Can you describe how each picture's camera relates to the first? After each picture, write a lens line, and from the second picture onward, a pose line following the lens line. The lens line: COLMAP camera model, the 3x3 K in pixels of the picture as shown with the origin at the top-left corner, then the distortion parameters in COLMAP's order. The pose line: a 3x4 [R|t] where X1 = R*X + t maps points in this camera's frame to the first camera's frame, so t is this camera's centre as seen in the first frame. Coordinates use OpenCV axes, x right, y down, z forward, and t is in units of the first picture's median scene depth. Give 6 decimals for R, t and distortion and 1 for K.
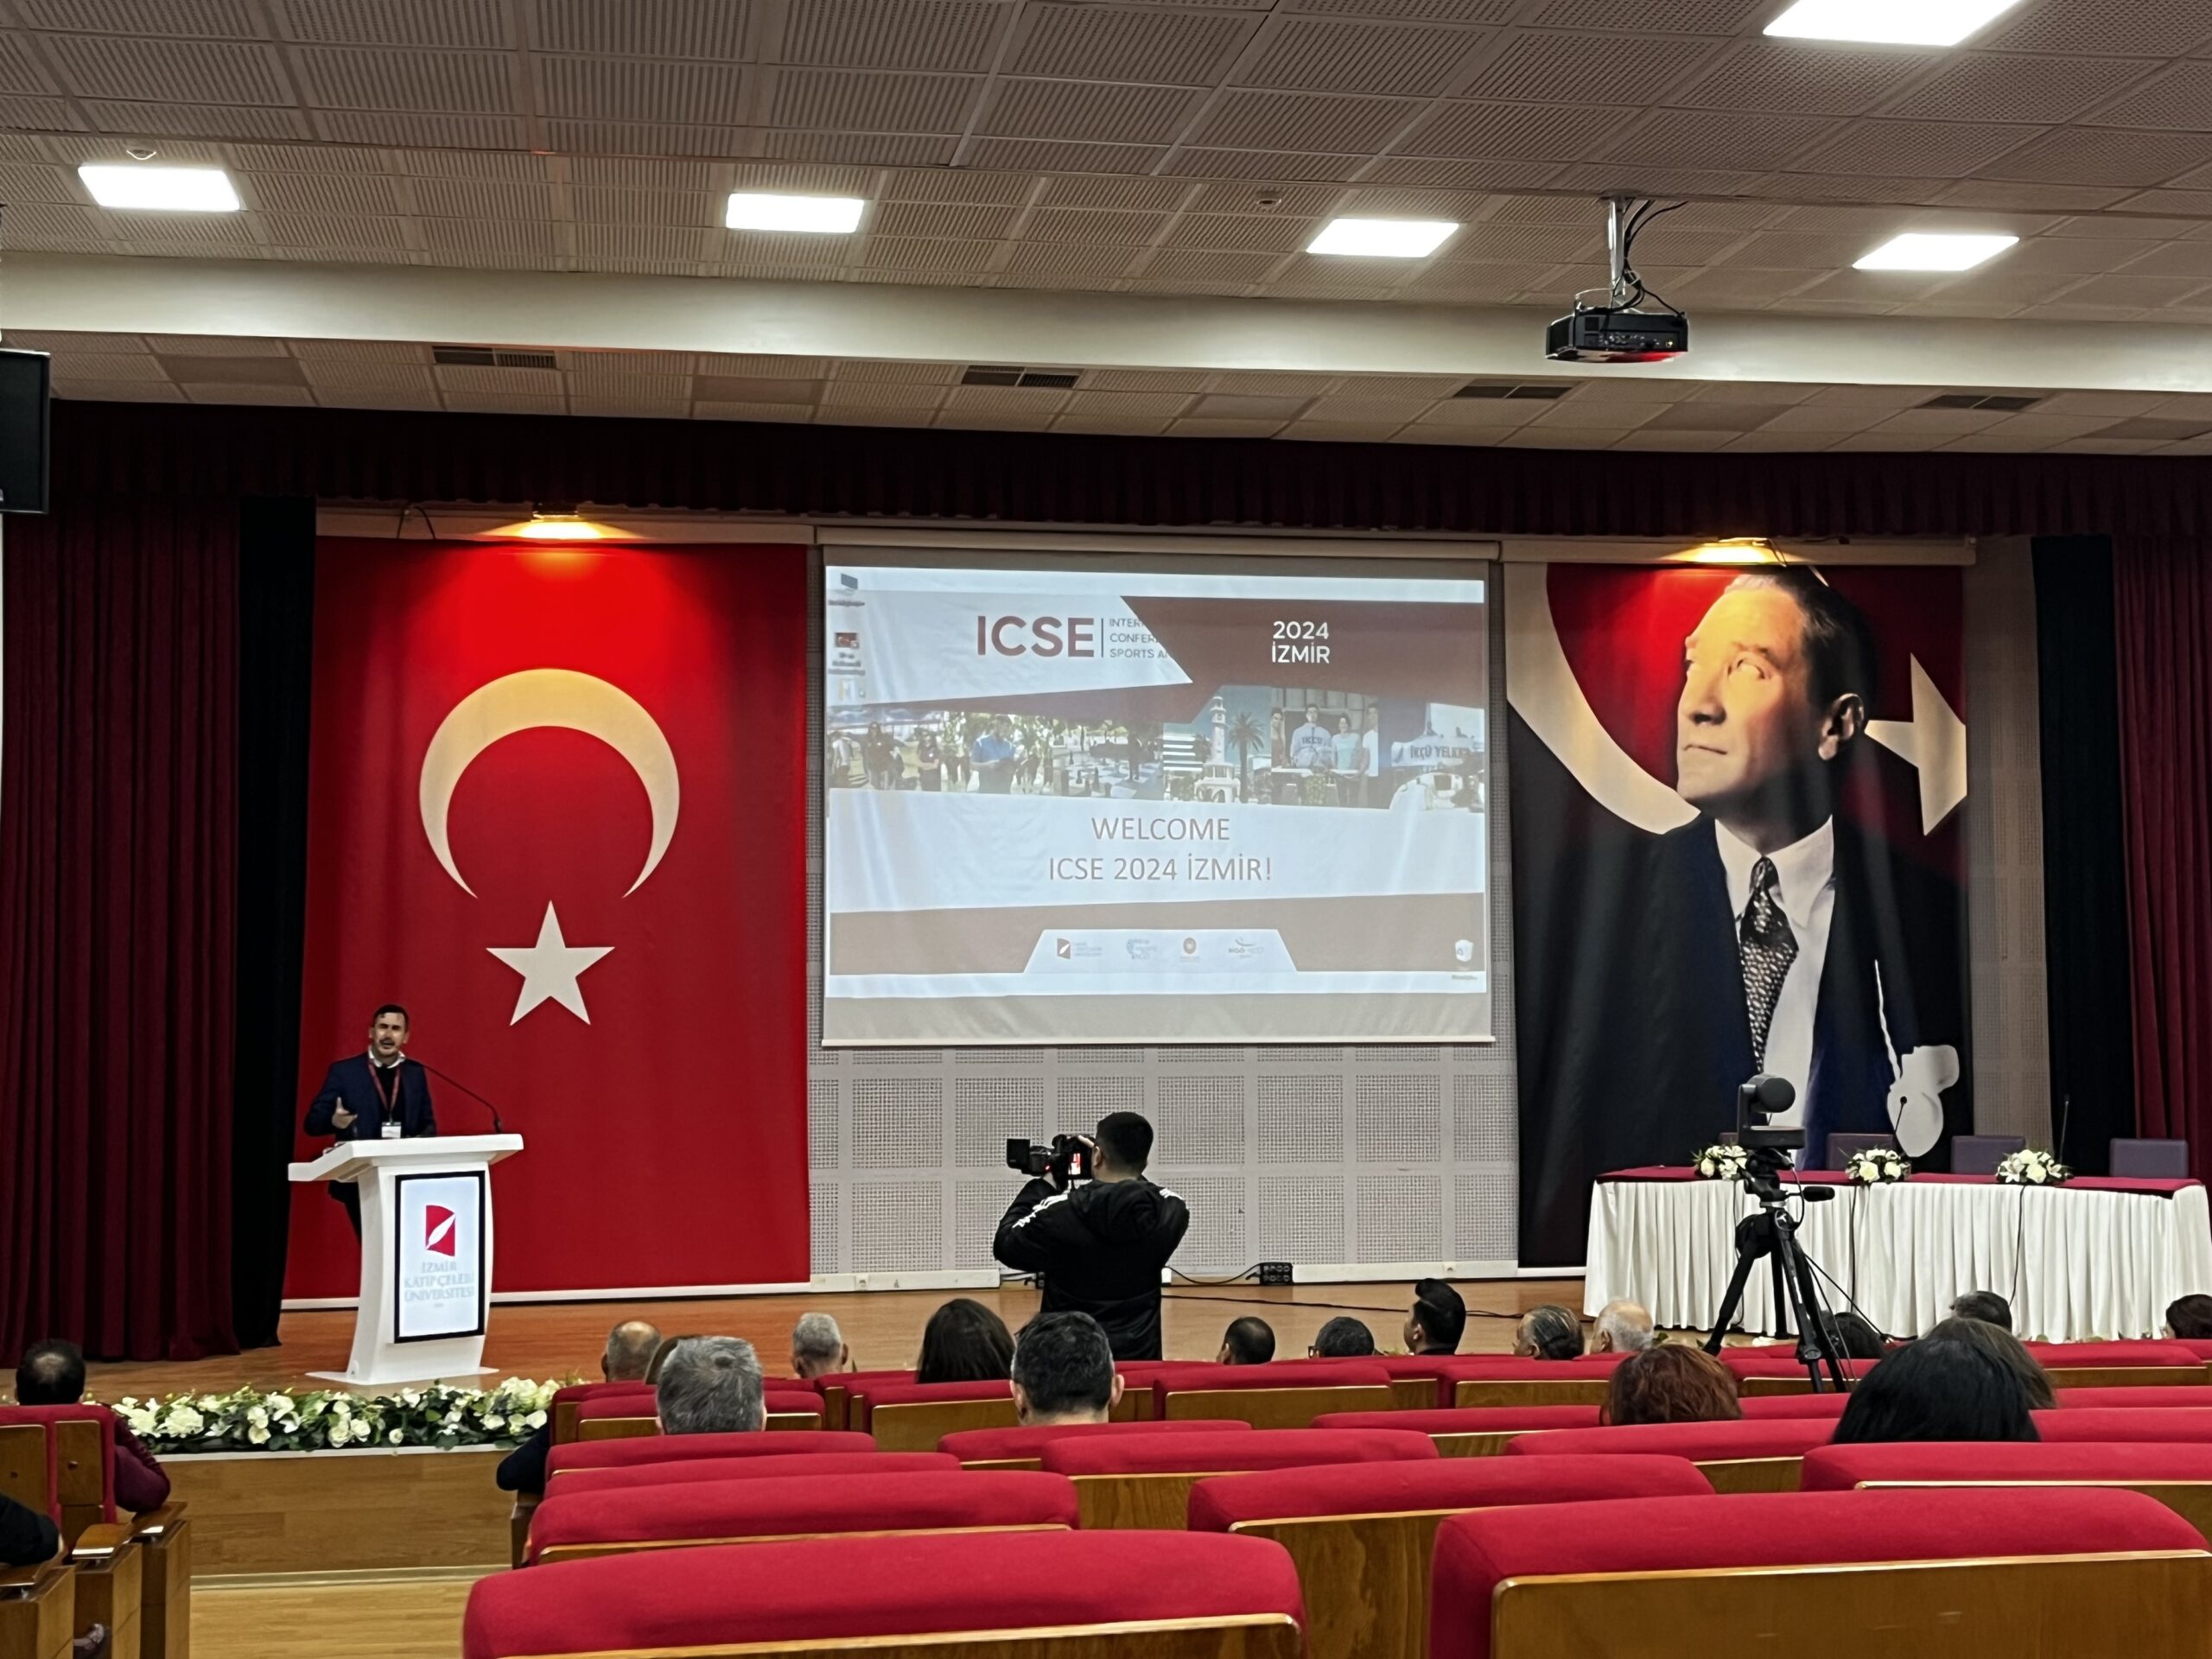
lens RADIAL K [[2927.1, 0, 1127.4], [0, 2927.1, 858.1], [0, 0, 1]] dist [0.092775, 0.000000]
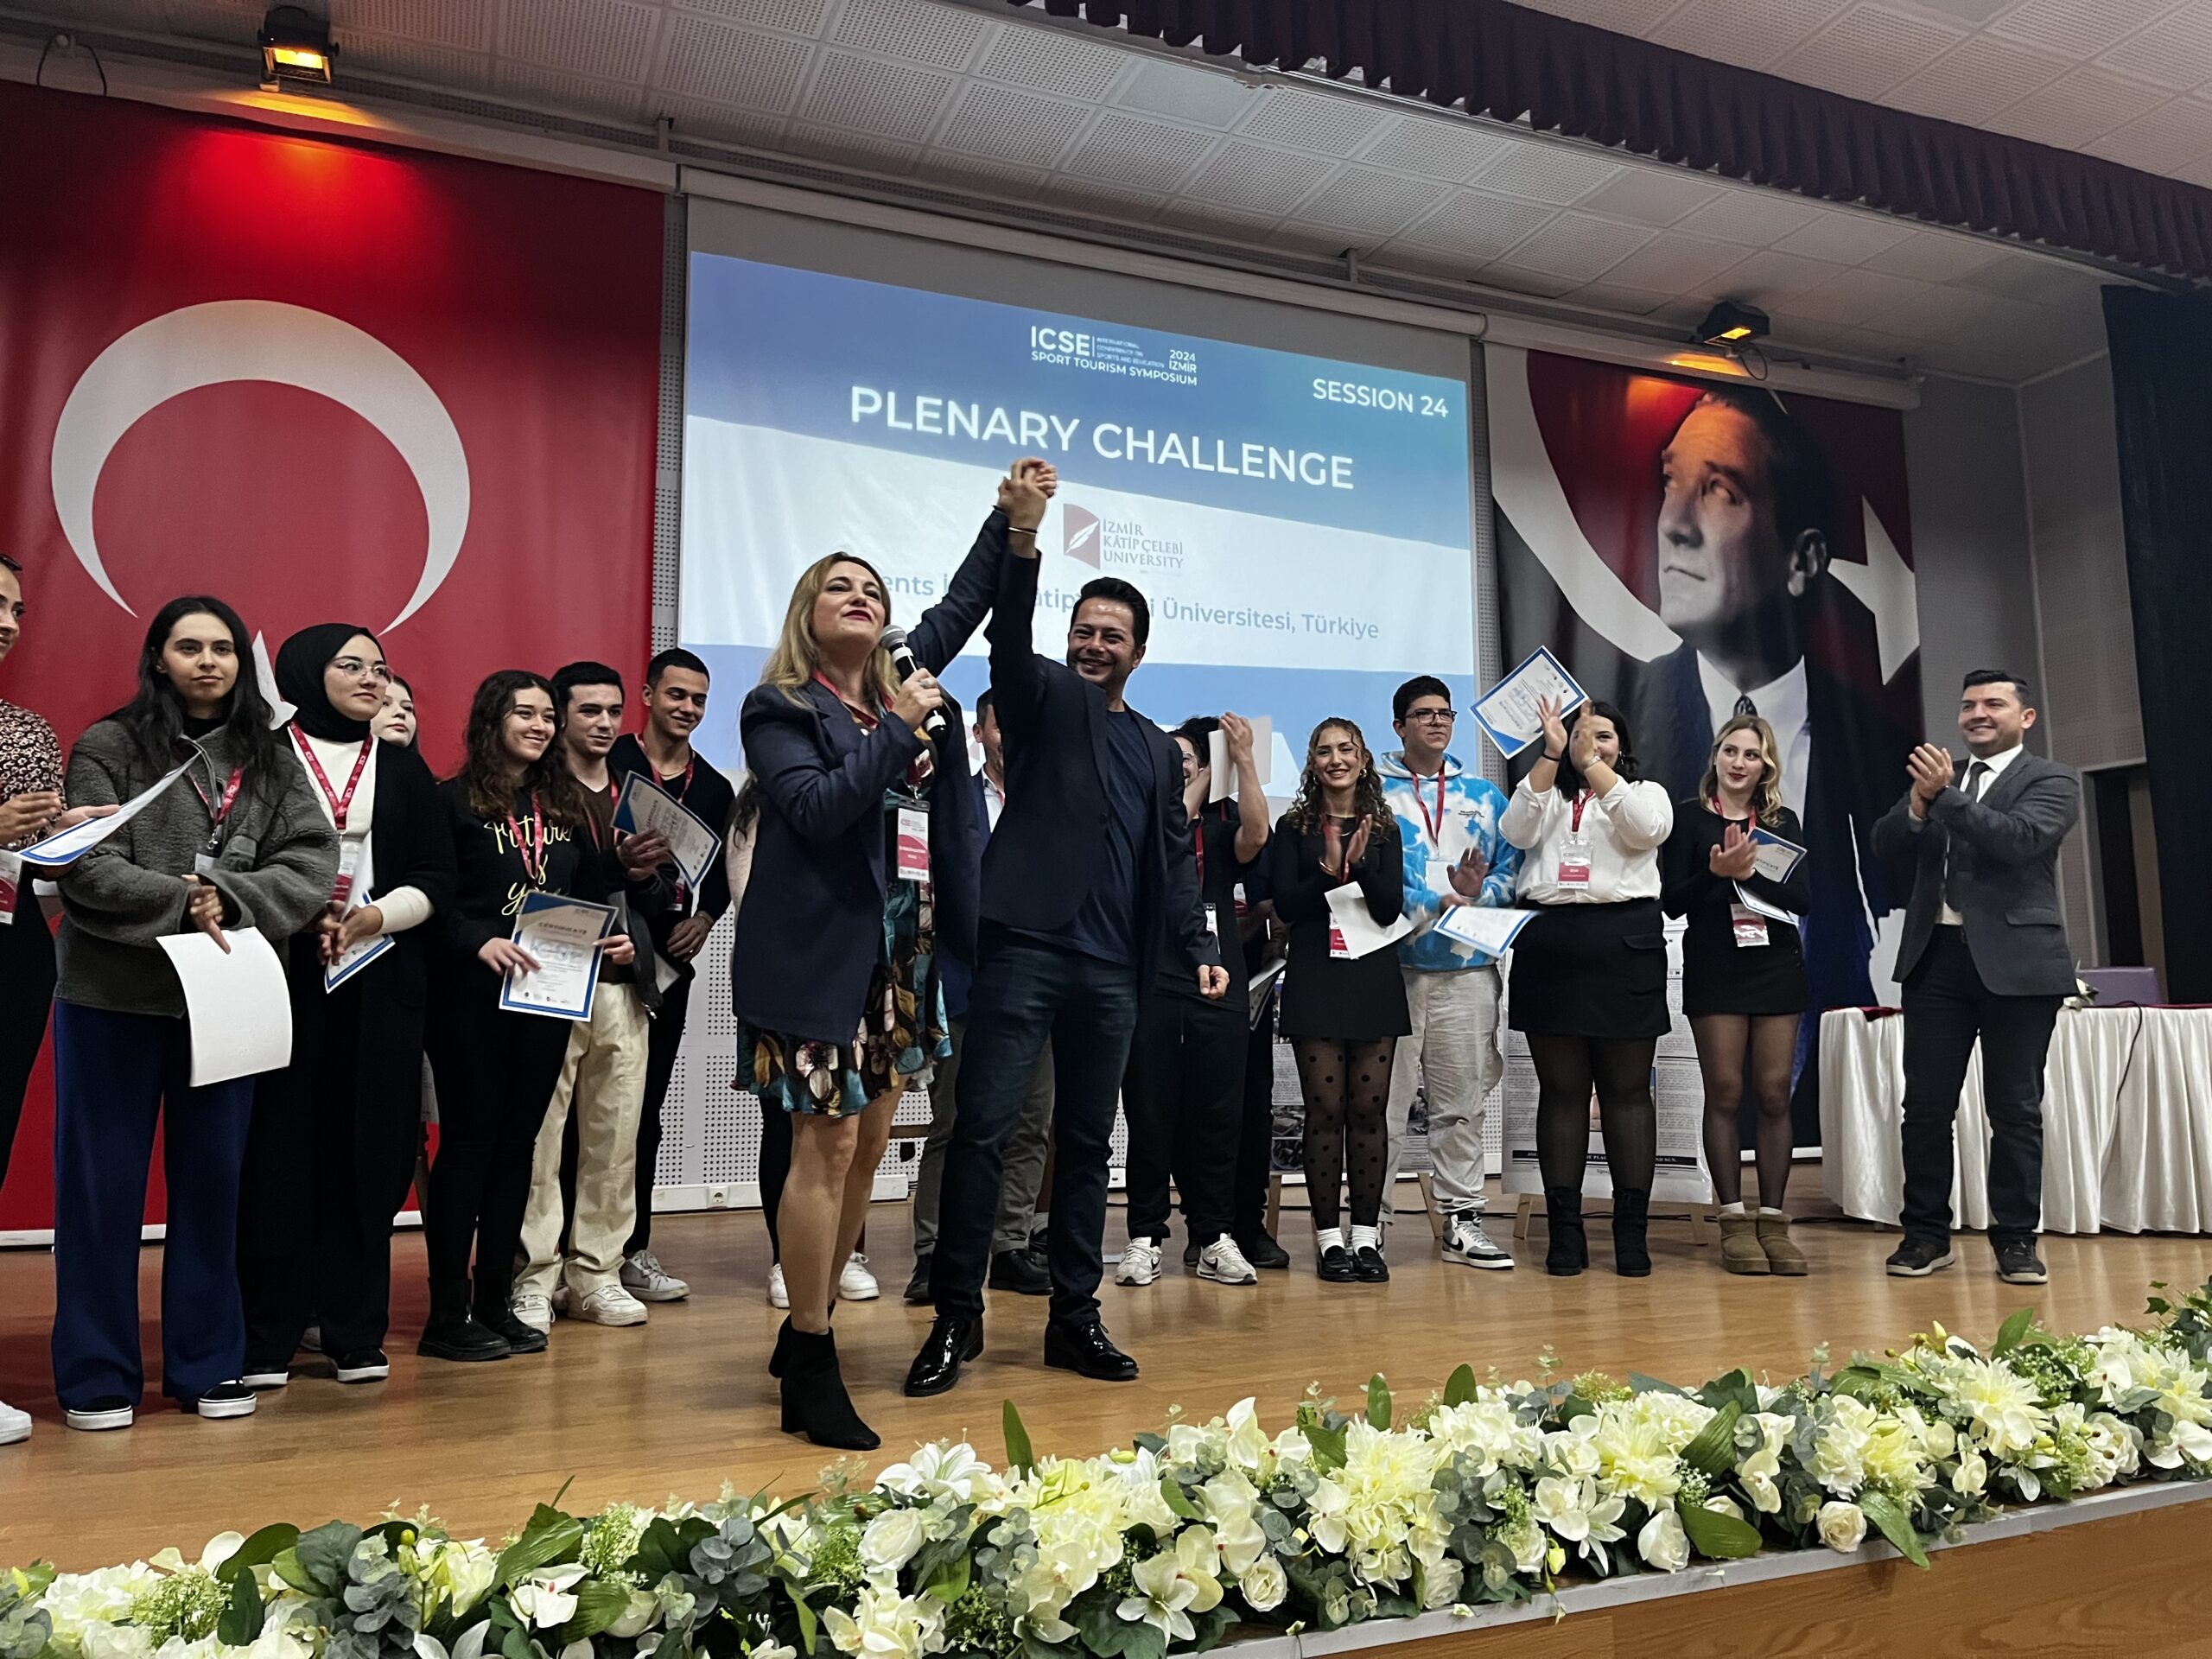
lens RADIAL K [[1661.5, 0, 1119.9], [0, 1661.5, 813.7], [0, 0, 1]] dist [0.066051, -0.077368]
pose [[0.975497, 0.026764, 0.218377, -0.082736], [-0.007529, 0.996053, -0.088444, 0.083905], [-0.219882, 0.084633, 0.971848, 0.553620]]
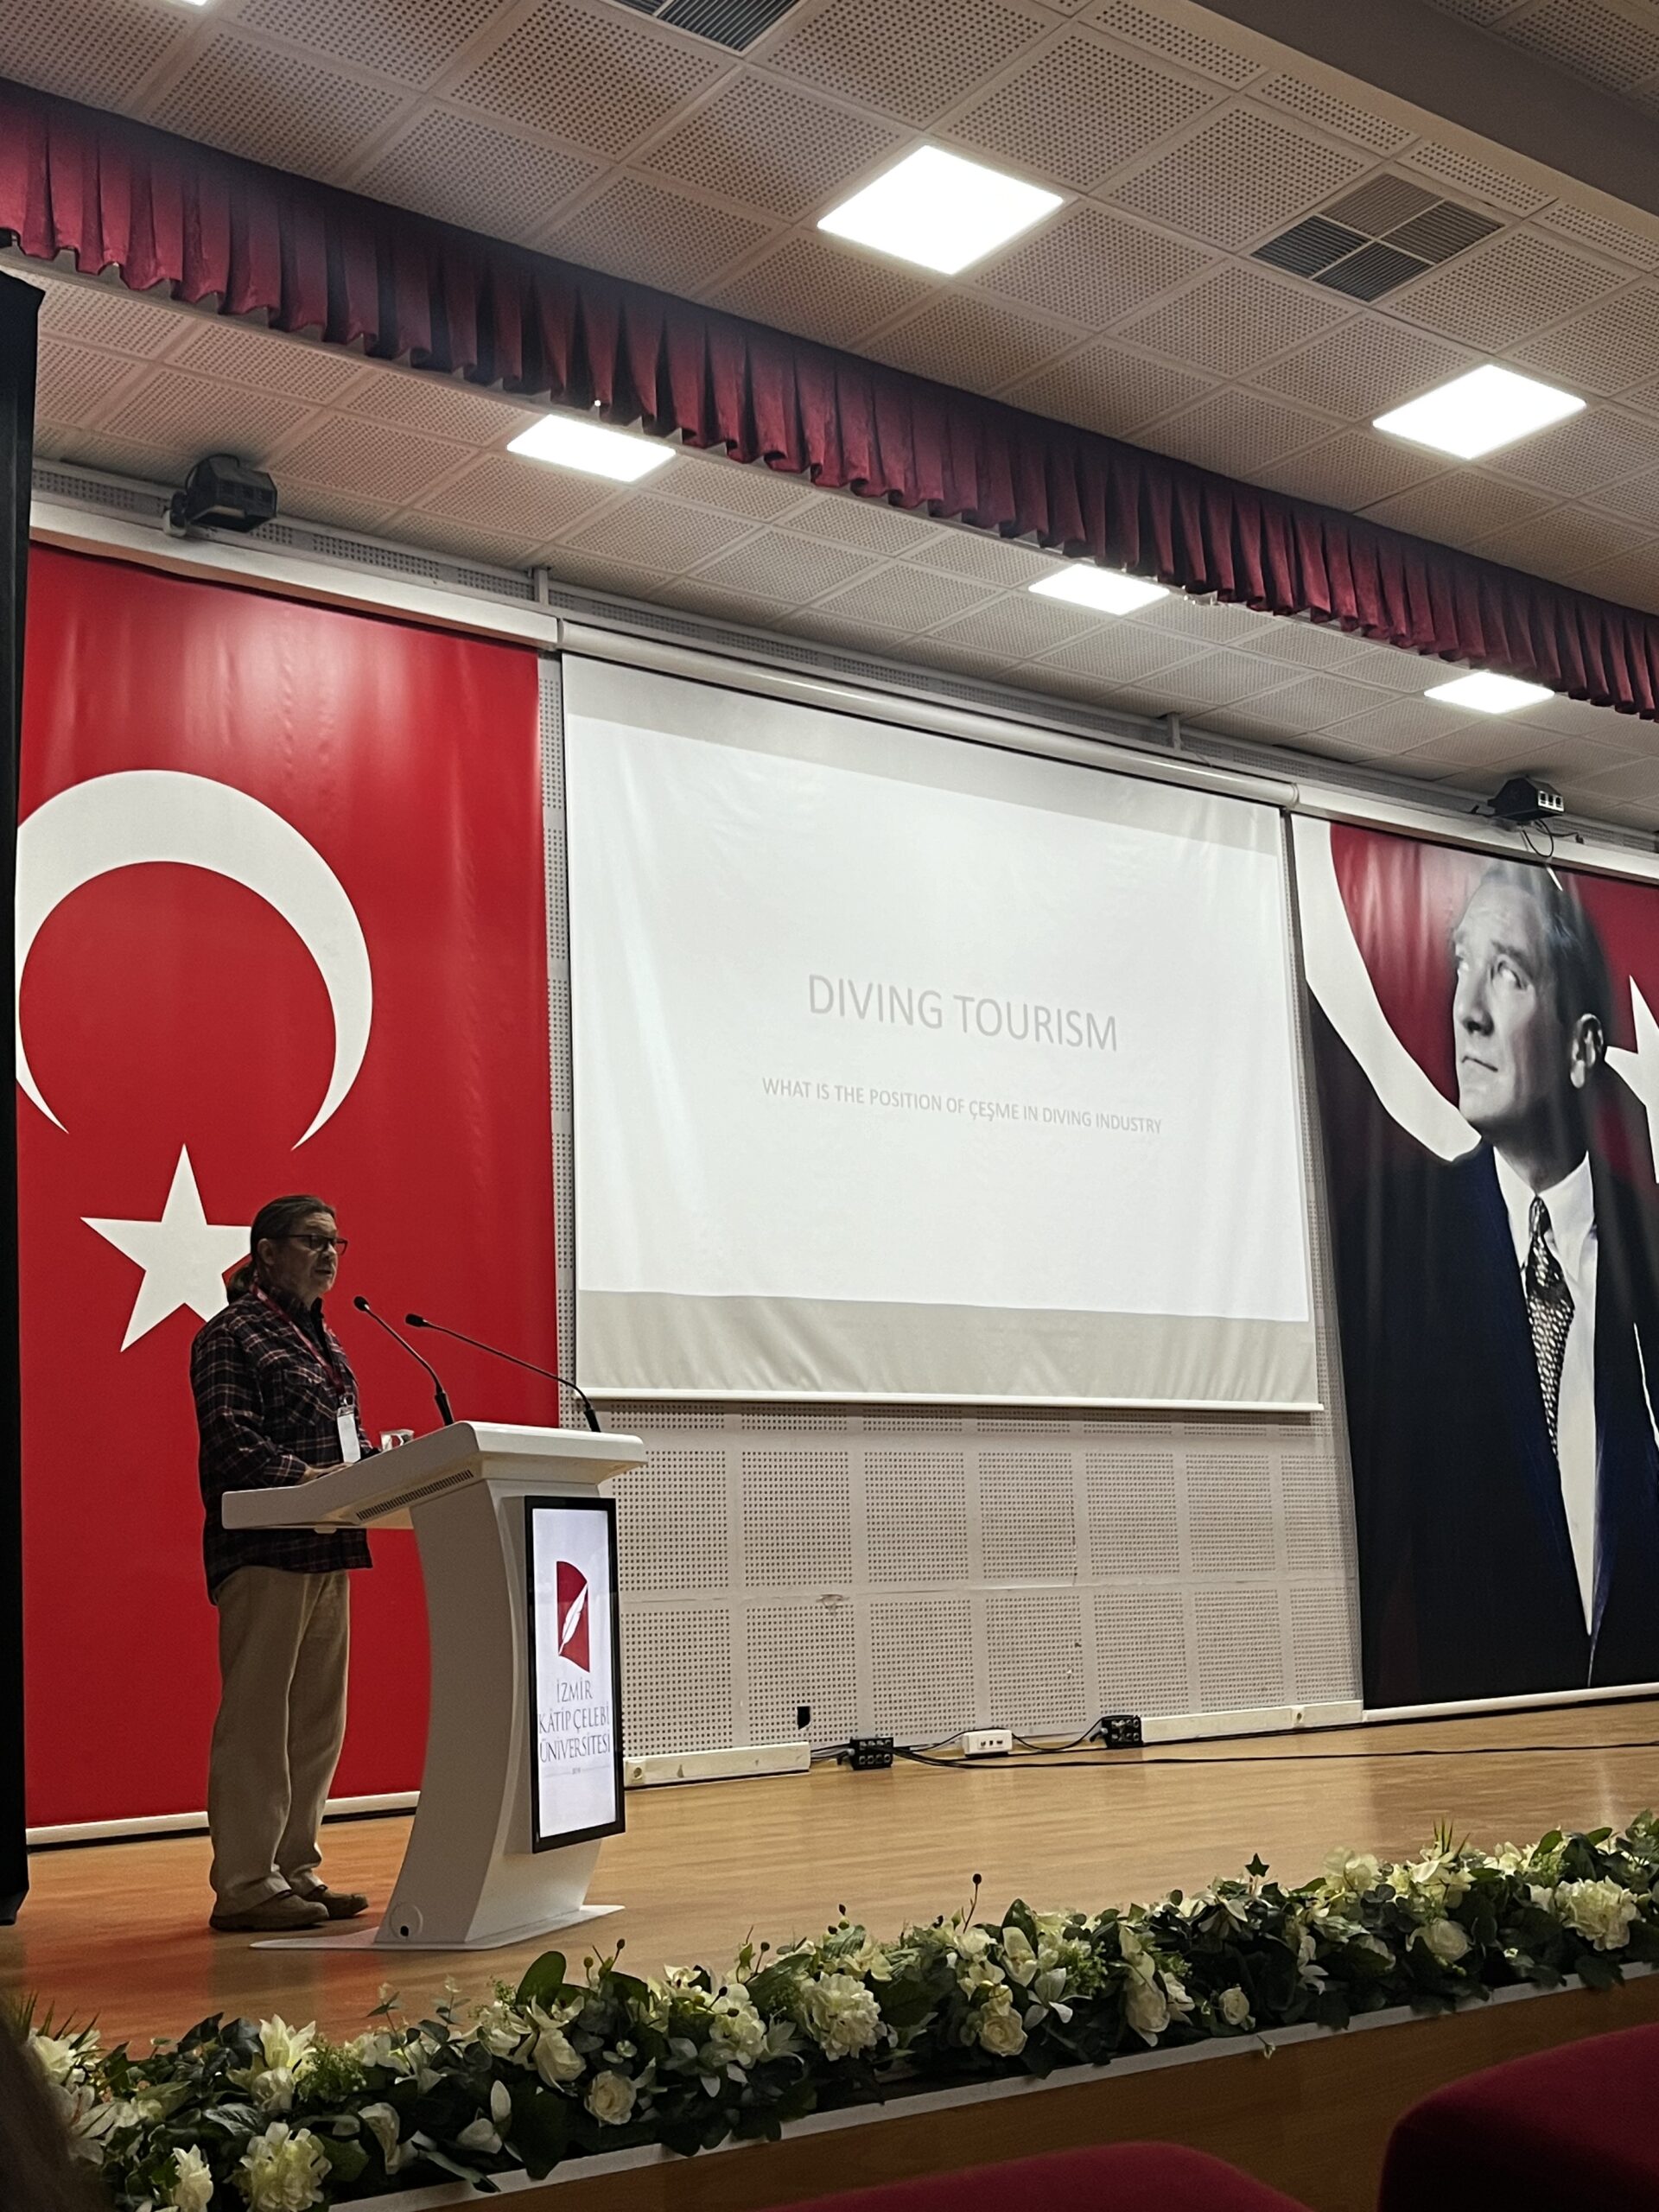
lens RADIAL K [[2582.3, 0, 834.5], [0, 2582.3, 1118.6], [0, 0, 1]] dist [0.065135, 0.000000]
pose [[0.887920, 0.054528, 0.456755, -0.302564], [0.011636, 0.989969, -0.140804, 0.080430], [-0.459851, 0.130338, 0.878379, 0.448261]]
